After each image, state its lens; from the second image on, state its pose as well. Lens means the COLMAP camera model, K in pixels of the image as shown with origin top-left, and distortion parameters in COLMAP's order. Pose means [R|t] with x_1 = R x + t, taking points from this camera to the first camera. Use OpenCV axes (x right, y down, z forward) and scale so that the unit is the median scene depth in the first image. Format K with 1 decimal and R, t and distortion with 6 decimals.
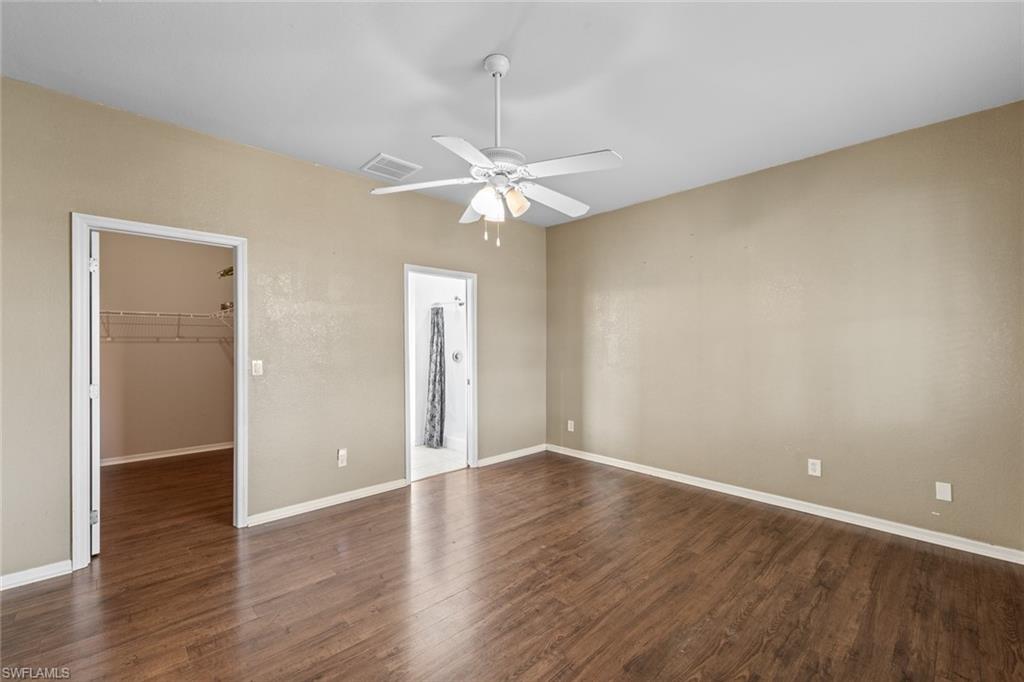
lens RADIAL K [[420.6, 0, 511.9], [0, 420.6, 345.7], [0, 0, 1]] dist [-0.008822, 0.000532]
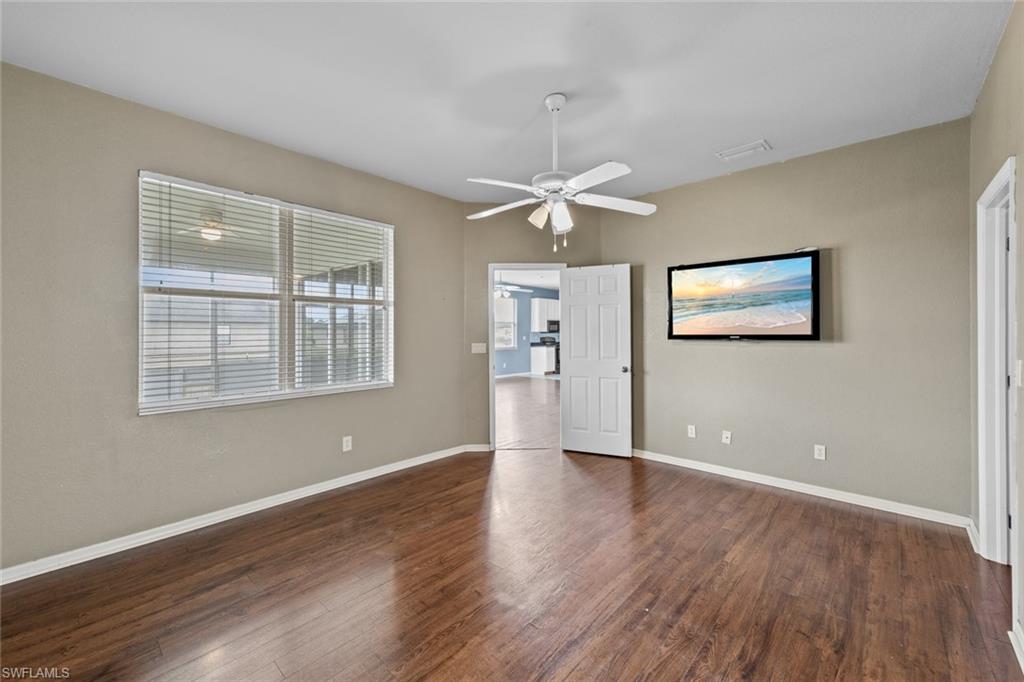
lens RADIAL K [[413.3, 0, 510.7], [0, 413.3, 334.3], [0, 0, 1]] dist [0.000602, -0.000147]
pose [[-0.996820, 0.005355, -0.079500, 0.208461], [0.004587, 0.999941, 0.009835, -0.013644], [0.079548, 0.009439, -0.996786, 2.394159]]
